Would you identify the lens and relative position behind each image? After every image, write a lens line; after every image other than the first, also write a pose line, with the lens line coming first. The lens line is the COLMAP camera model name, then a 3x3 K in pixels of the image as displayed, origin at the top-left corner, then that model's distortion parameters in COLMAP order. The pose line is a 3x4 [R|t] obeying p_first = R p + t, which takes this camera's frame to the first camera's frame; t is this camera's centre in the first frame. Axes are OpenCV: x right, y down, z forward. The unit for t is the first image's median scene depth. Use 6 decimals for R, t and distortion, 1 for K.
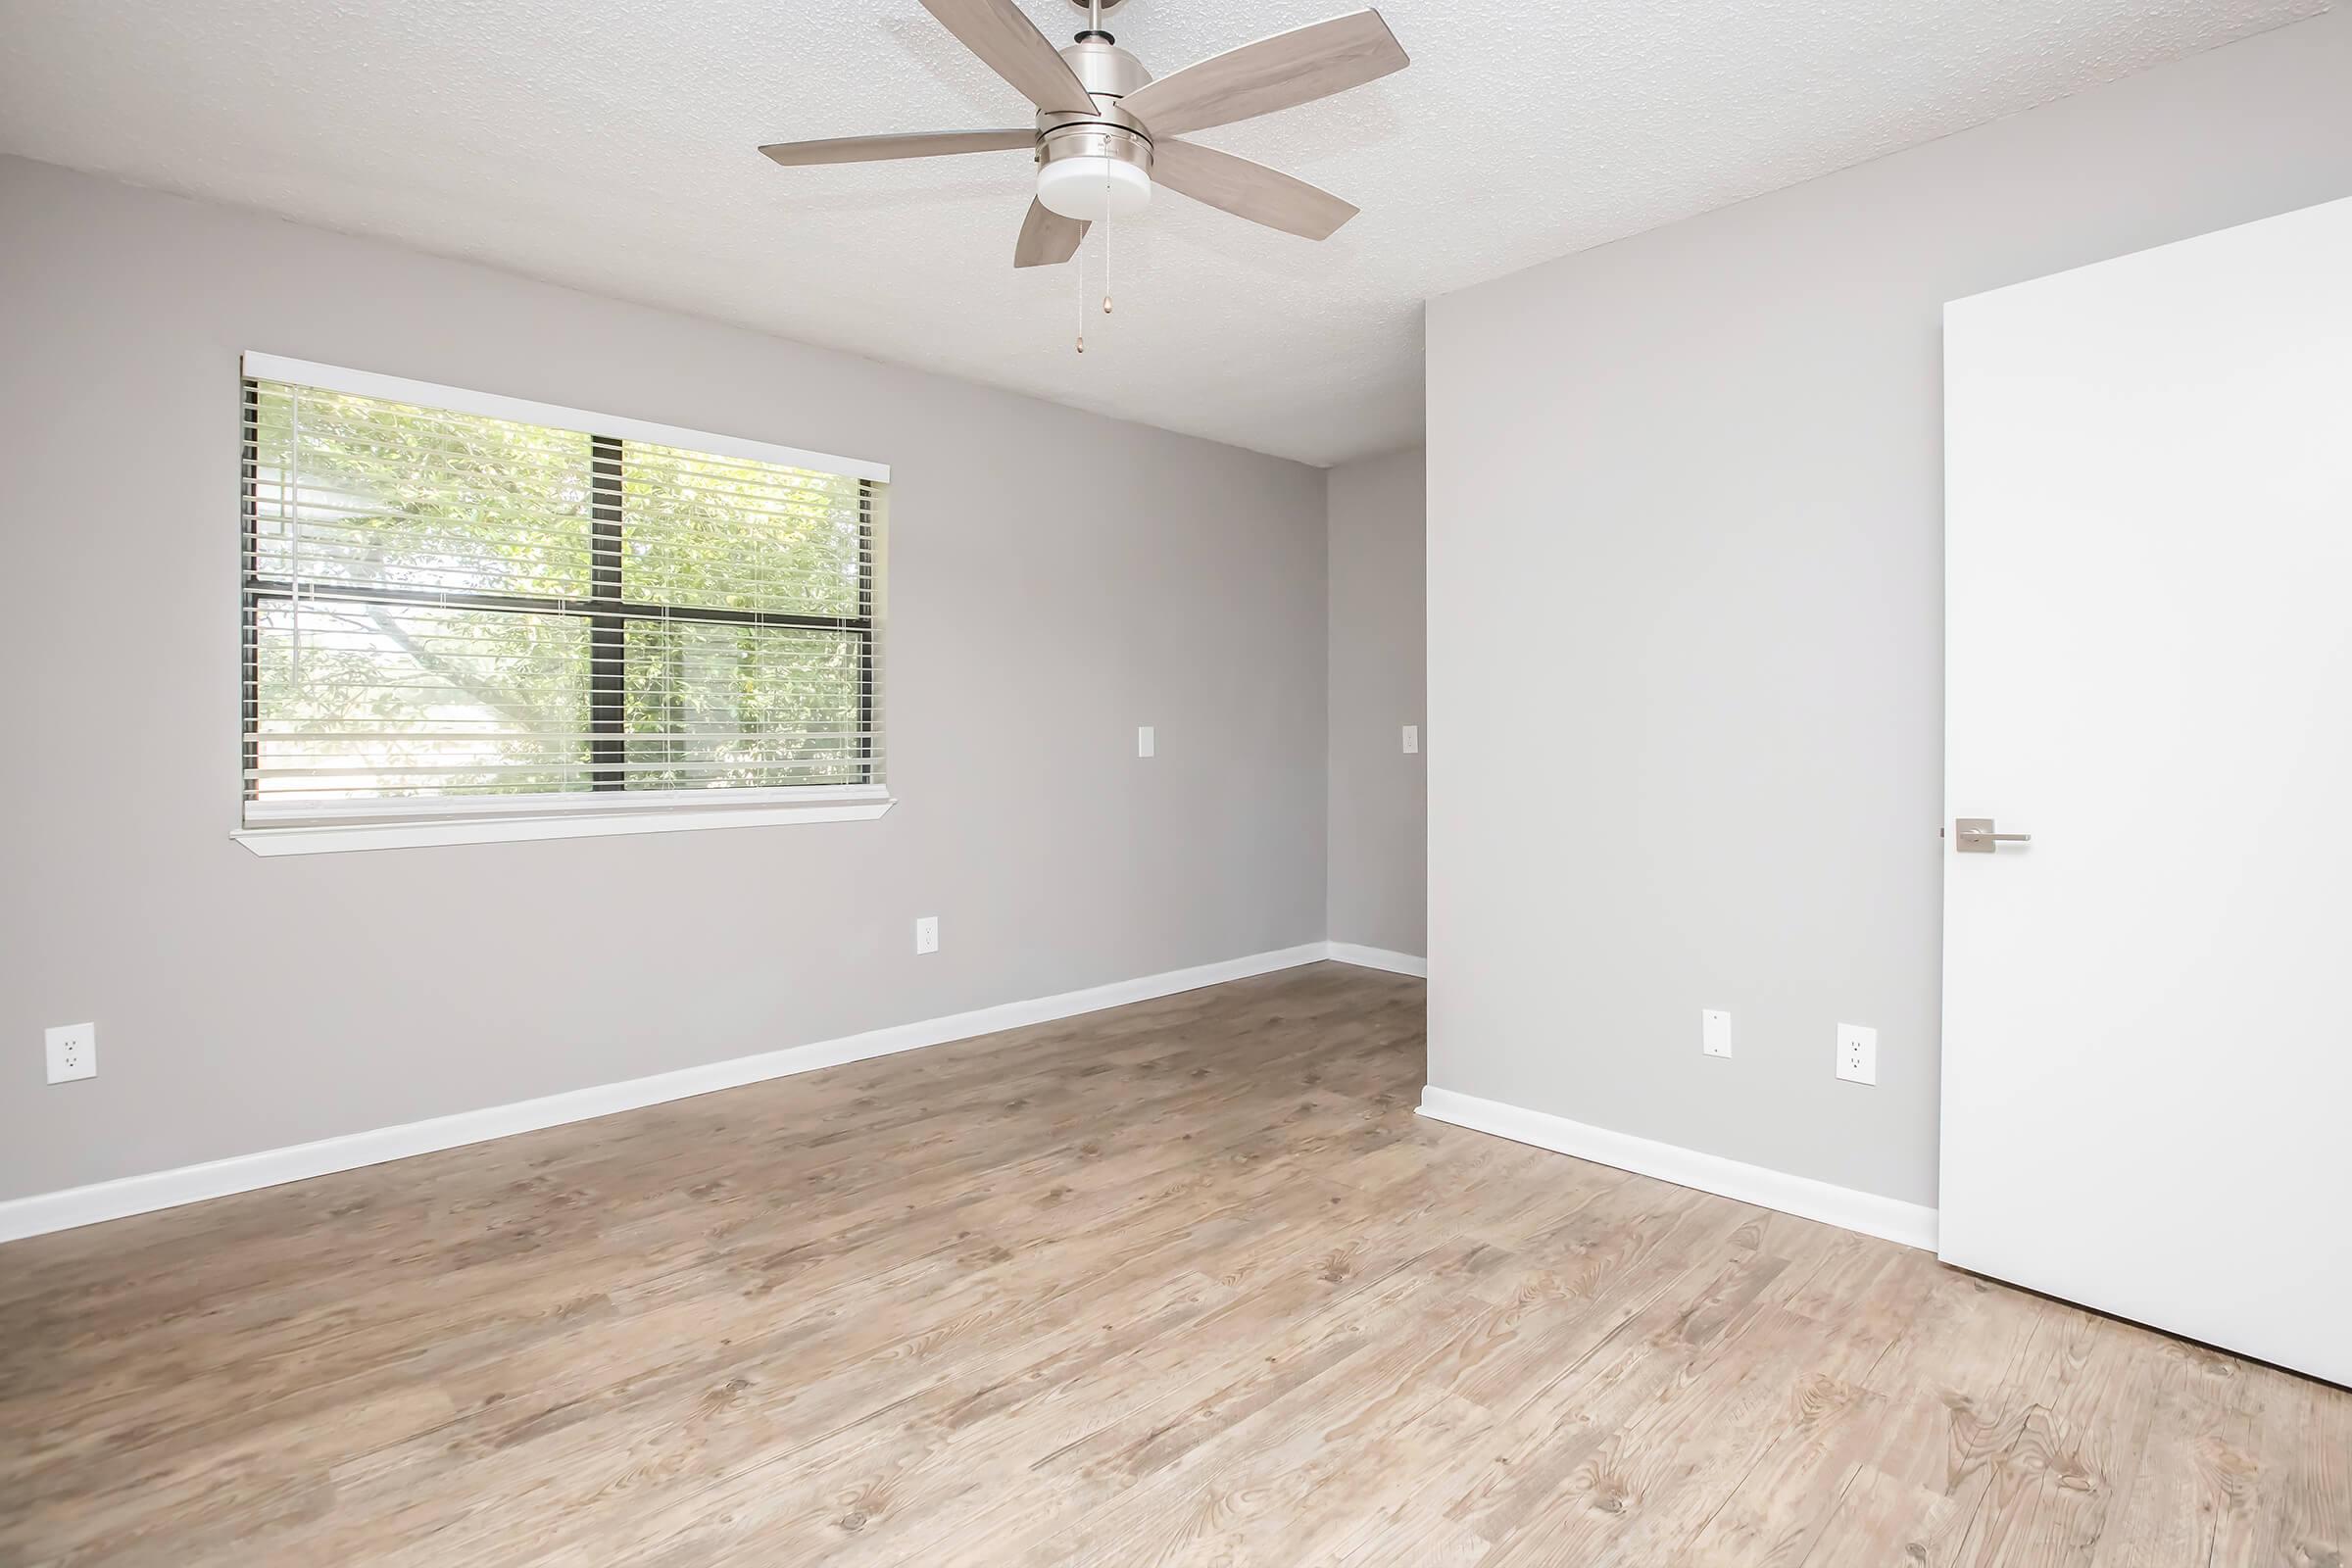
lens RADIAL K [[1166.1, 0, 1177.8], [0, 1166.1, 759.0], [0, 0, 1]] dist [-0.056449, 0.020782]
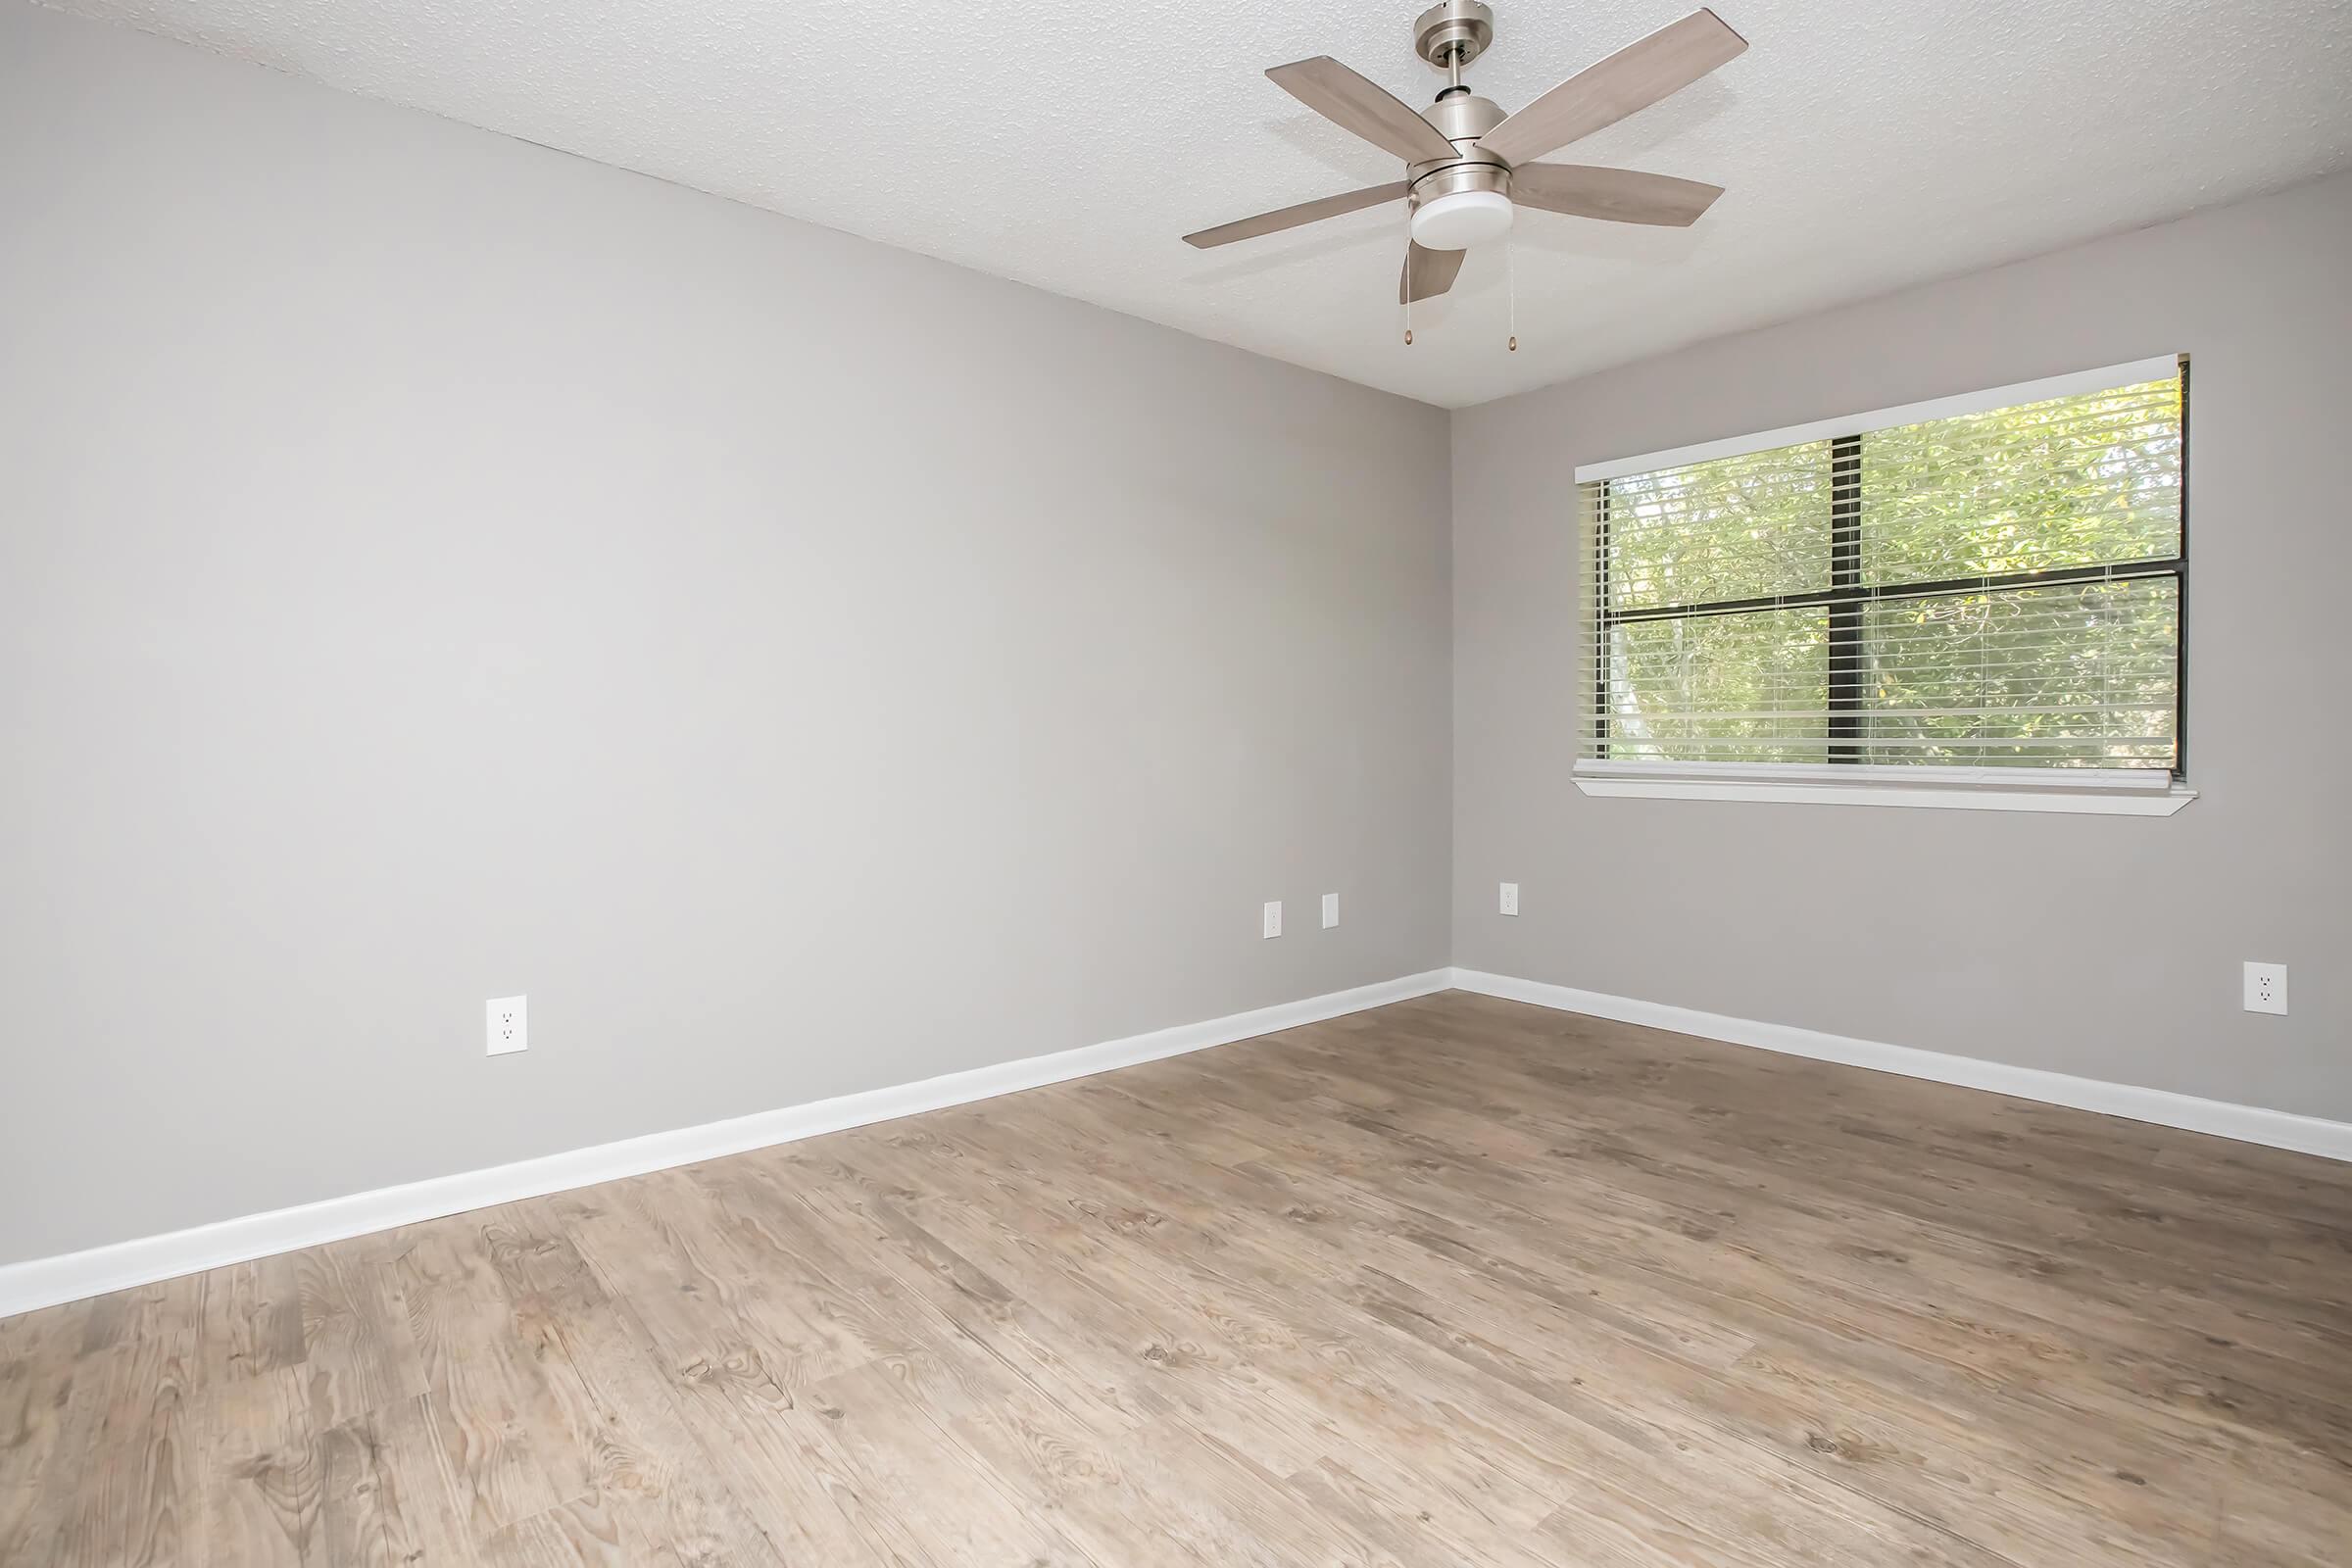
lens RADIAL K [[1166.1, 0, 1177.8], [0, 1166.1, 759.0], [0, 0, 1]] dist [-0.056449, 0.020782]
pose [[-0.091886, 0.018632, -0.995595, 0.805868], [-0.019843, 0.999592, 0.020538, 0.017061], [0.995572, 0.021643, -0.091478, 0.614009]]
